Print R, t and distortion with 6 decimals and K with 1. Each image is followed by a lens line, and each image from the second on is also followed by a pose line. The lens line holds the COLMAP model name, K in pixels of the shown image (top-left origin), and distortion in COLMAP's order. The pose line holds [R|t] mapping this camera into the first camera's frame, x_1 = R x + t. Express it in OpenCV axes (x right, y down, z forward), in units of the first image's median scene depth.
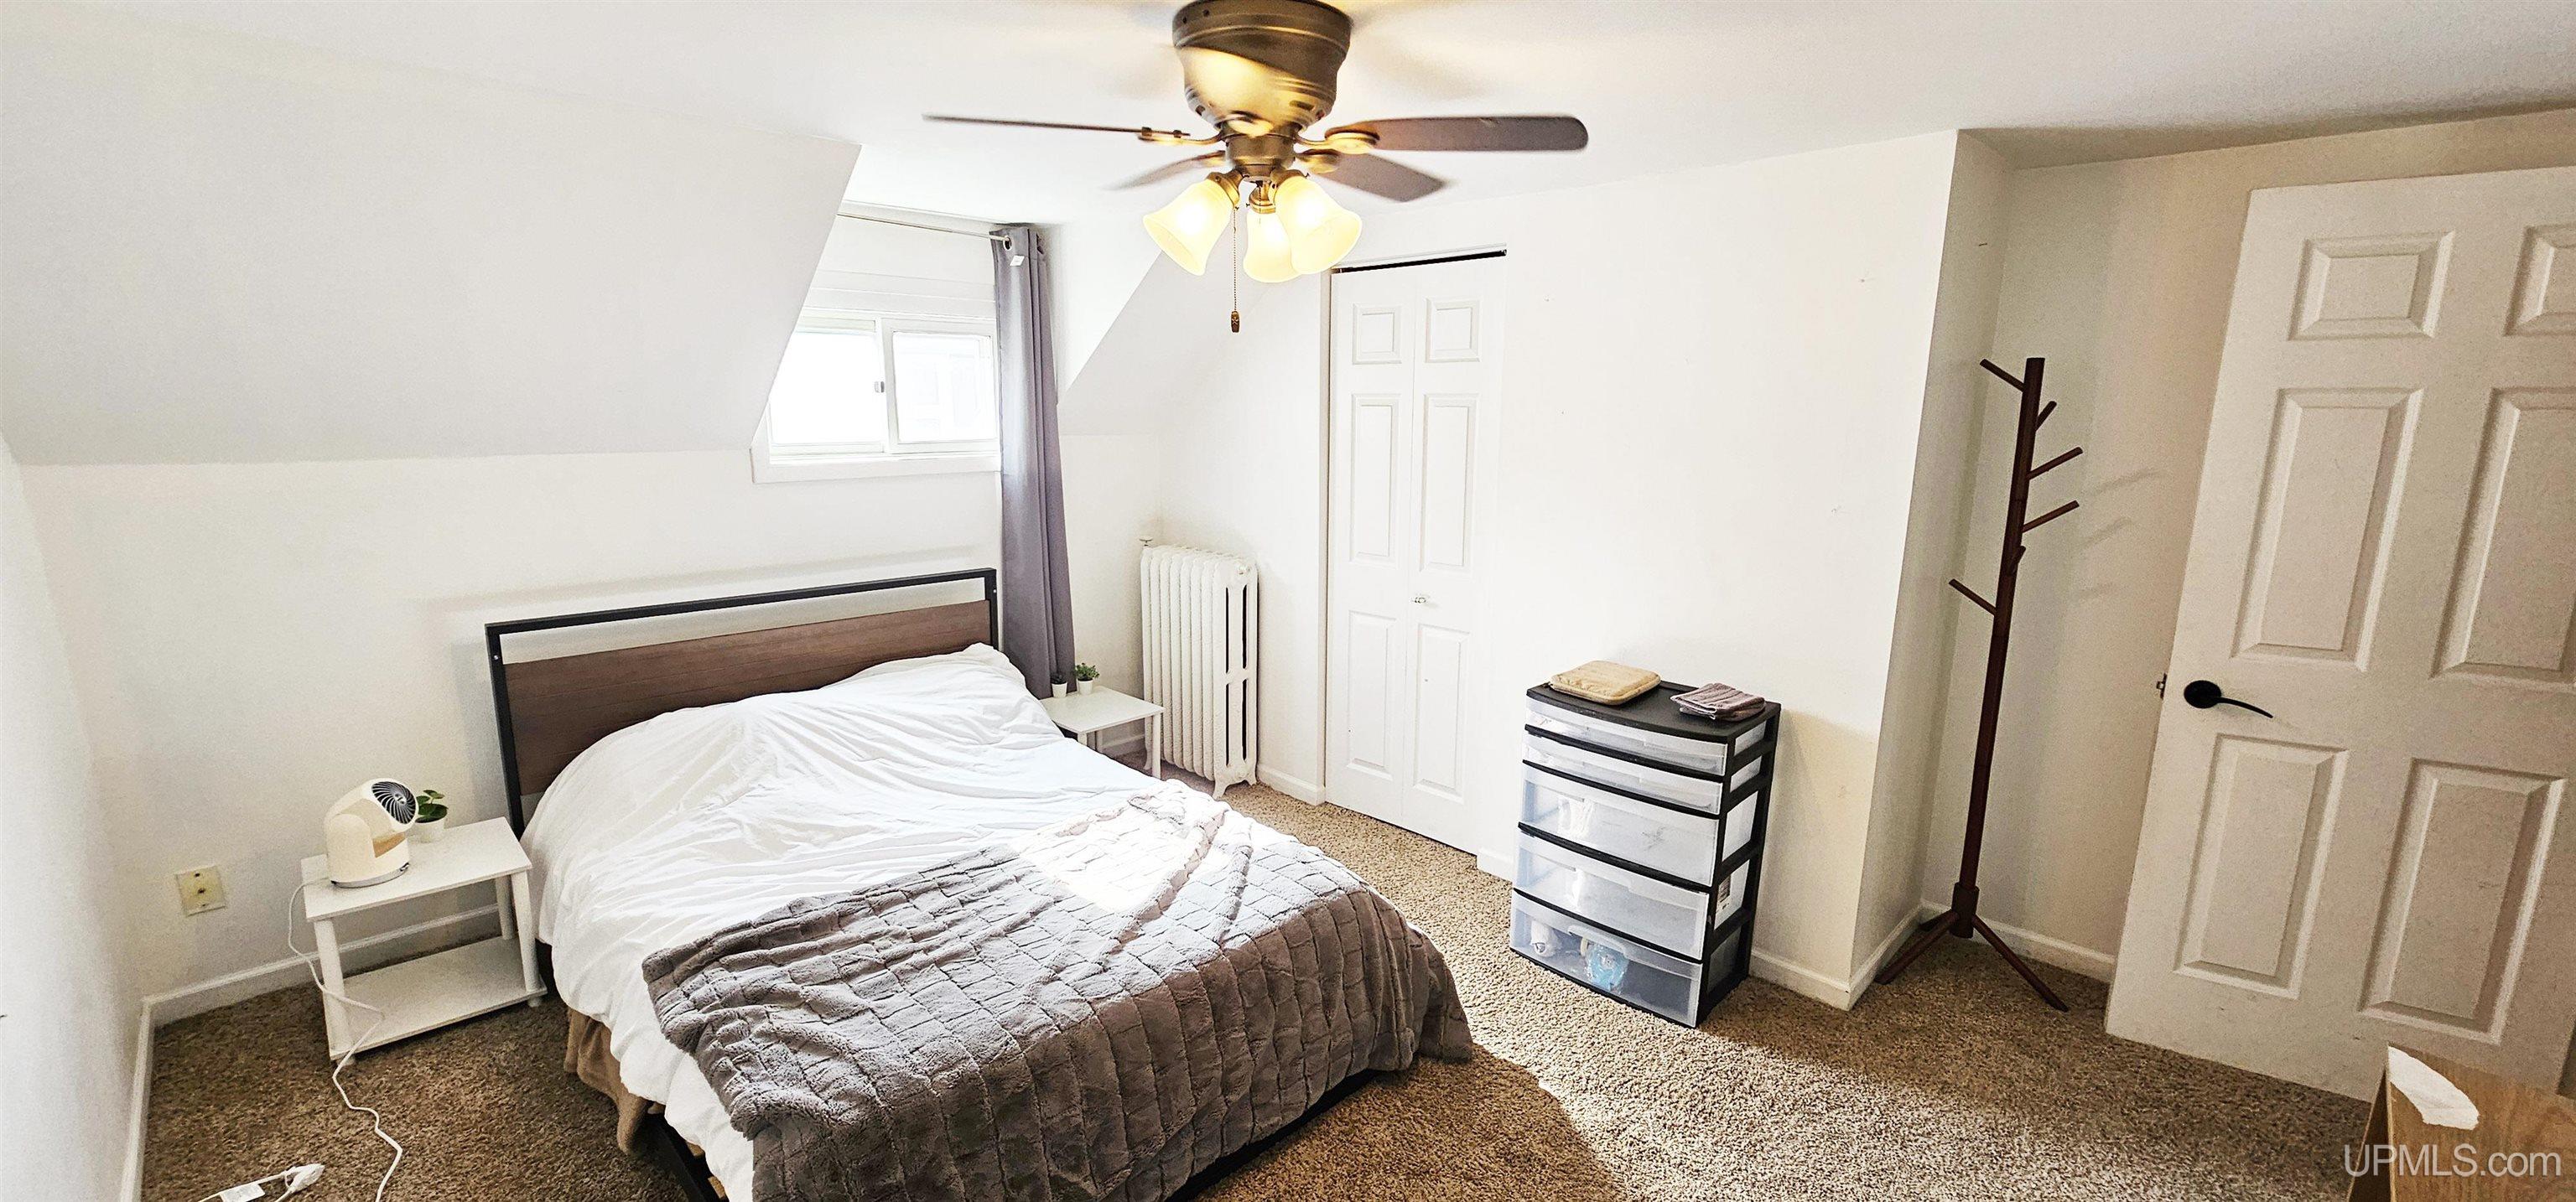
lens RADIAL K [[1046.6, 0, 1280.5], [0, 1046.6, 605.0], [0, 0, 1]] dist [-0.001893, 0.000633]
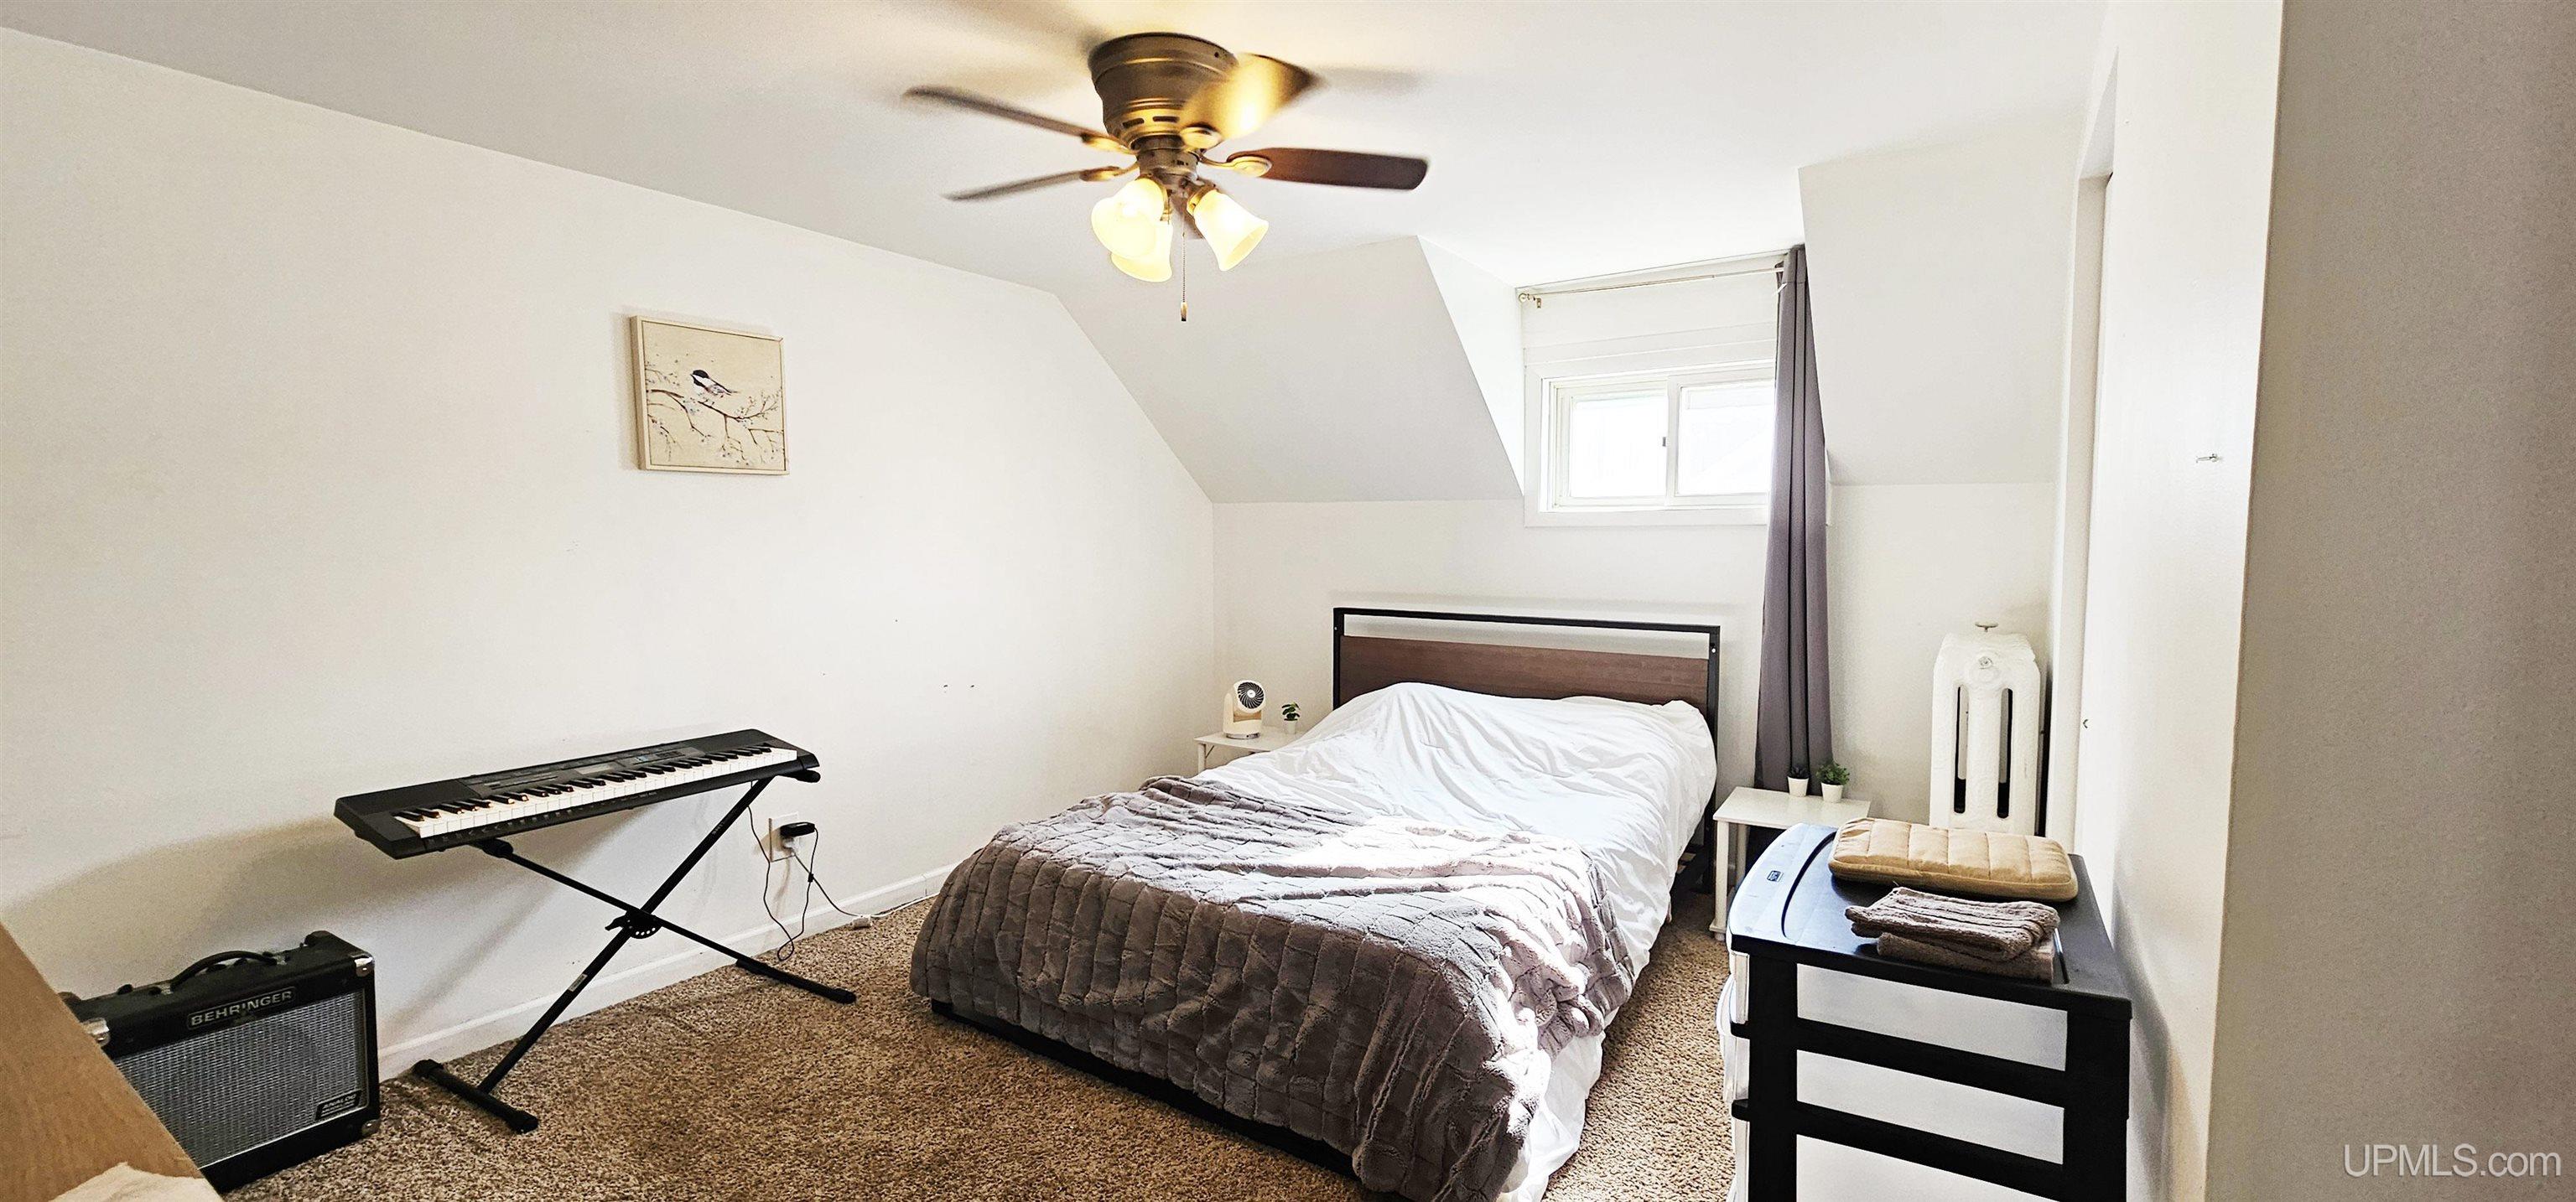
lens RADIAL K [[1046.6, 0, 1284.4], [0, 1046.6, 587.1], [0, 0, 1]] dist [-0.001893, 0.000633]
pose [[0.217553, 0.039213, -0.975261, 0.710720], [-0.192704, 0.981251, -0.003533, 0.010573], [0.956836, 0.188705, 0.221030, 0.563993]]
